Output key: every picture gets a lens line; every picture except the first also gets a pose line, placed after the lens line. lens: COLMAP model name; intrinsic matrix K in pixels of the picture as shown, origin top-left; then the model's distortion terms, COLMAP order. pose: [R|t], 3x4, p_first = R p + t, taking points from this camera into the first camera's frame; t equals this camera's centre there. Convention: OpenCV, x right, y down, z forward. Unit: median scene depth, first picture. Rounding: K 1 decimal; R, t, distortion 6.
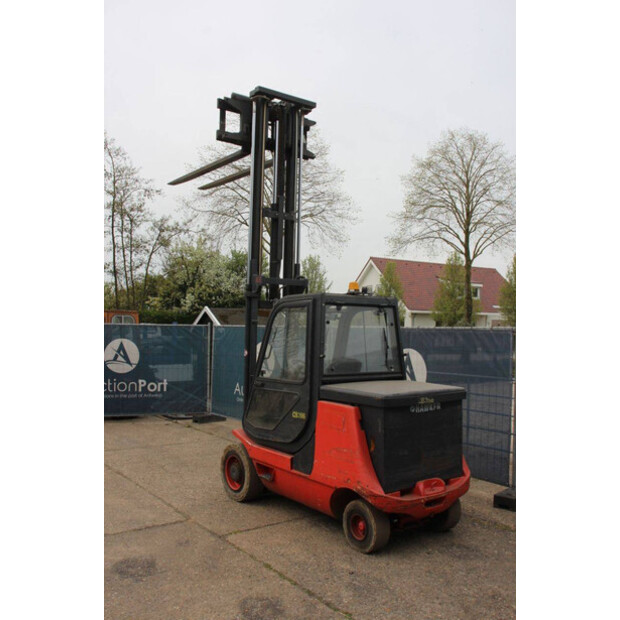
lens RADIAL K [[605.8, 0, 310.0], [0, 605.8, 310.0], [0, 0, 1]] dist [-0.132222, 0.179146]
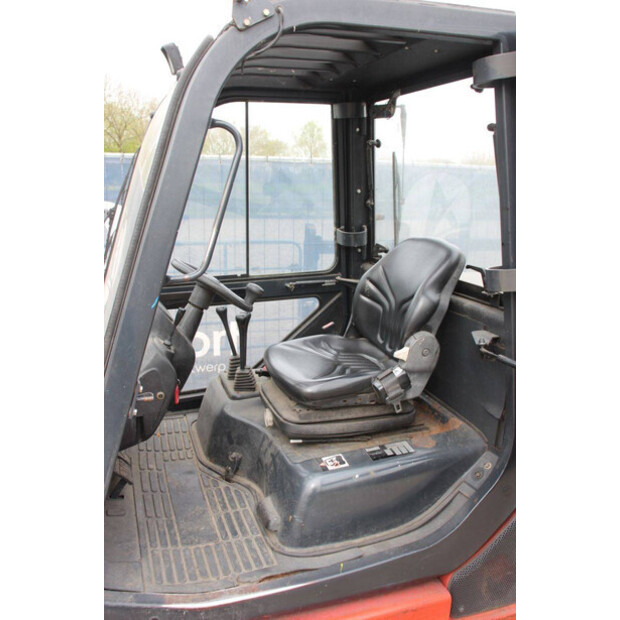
lens RADIAL K [[568.6, 0, 314.6], [0, 568.6, 309.2], [0, 0, 1]] dist [-0.145888, 0.164047]
pose [[0.302425, -0.222650, 0.926804, -0.256476], [-0.046361, 0.967749, 0.247615, 0.042031], [-0.952045, -0.117853, 0.282349, 0.940052]]
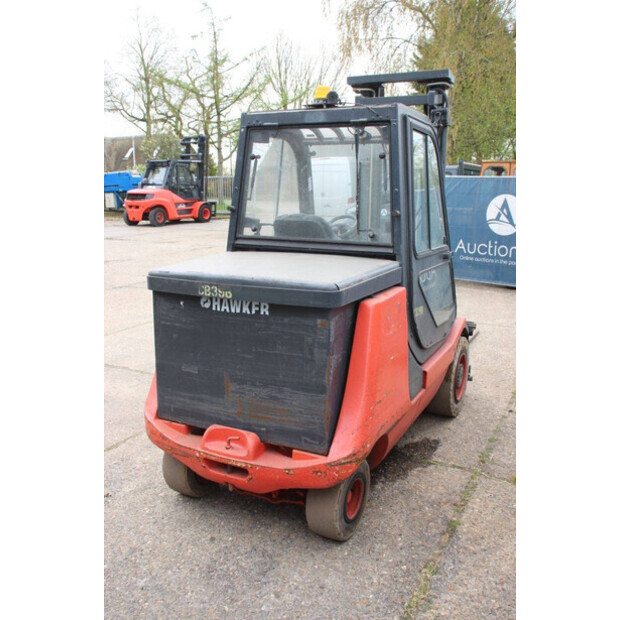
lens RADIAL K [[599.0, 0, 310.0], [0, 599.0, 310.0], [0, 0, 1]] dist [-0.081709, 0.016767]
pose [[0.445132, 0.176812, -0.877836, 0.610675], [0.027824, 0.977108, 0.210916, 0.044682], [0.895033, -0.118310, 0.430022, 0.710117]]
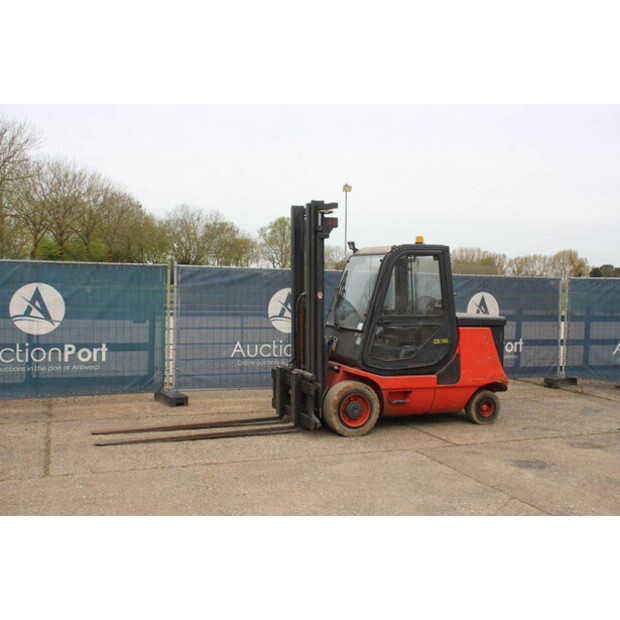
lens RADIAL K [[673.4, 0, 317.6], [0, 673.4, 311.0], [0, 0, 1]] dist [-0.088643, 0.201892]
pose [[0.247400, -0.050680, 0.967587, -1.352296], [-0.050575, 0.996594, 0.065131, 0.029516], [-0.967593, -0.065050, 0.243994, 0.849168]]
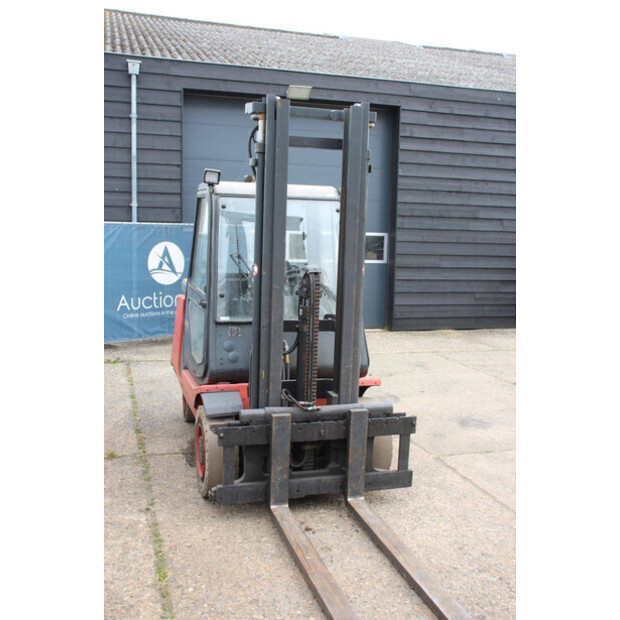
lens RADIAL K [[673.4, 0, 317.6], [0, 673.4, 311.0], [0, 0, 1]] dist [-0.088643, 0.201892]
pose [[-0.942815, -0.076740, 0.324362, -0.325760], [-0.050204, 0.994728, 0.089415, 0.062682], [-0.329514, 0.068018, -0.941697, 1.872374]]
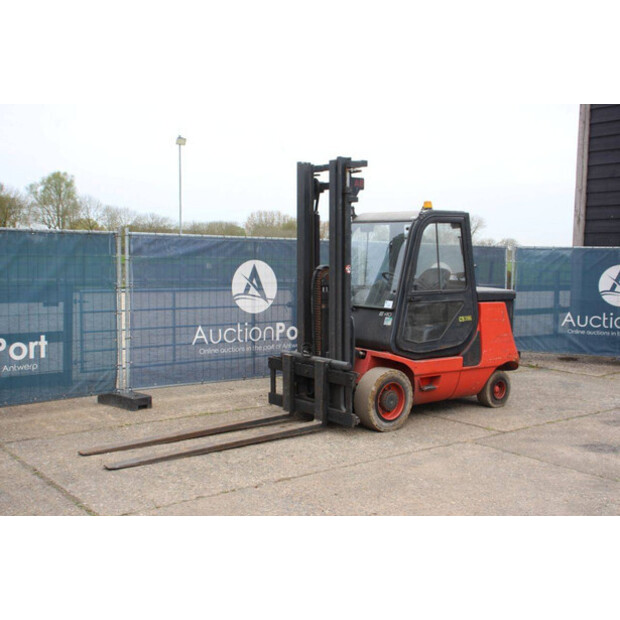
lens RADIAL K [[743.6, 0, 319.3], [0, 743.6, 310.9], [0, 0, 1]] dist [-0.002389, 0.038832]
pose [[-0.047897, -0.092929, 0.994520, -1.314026], [-0.051158, 0.994584, 0.090472, 0.042850], [-0.997541, -0.046544, -0.052392, 1.260191]]
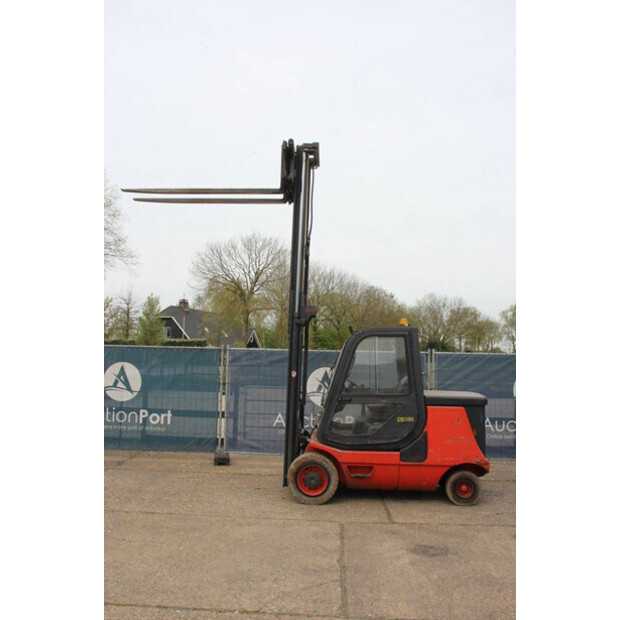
lens RADIAL K [[582.9, 0, 311.8], [0, 582.9, 310.5], [0, 0, 1]] dist [-0.145747, 0.166114]
pose [[0.628004, 0.056506, 0.776156, -1.060159], [-0.034993, 0.998402, -0.044372, 0.000480], [-0.777423, 0.000706, 0.628978, 0.342156]]
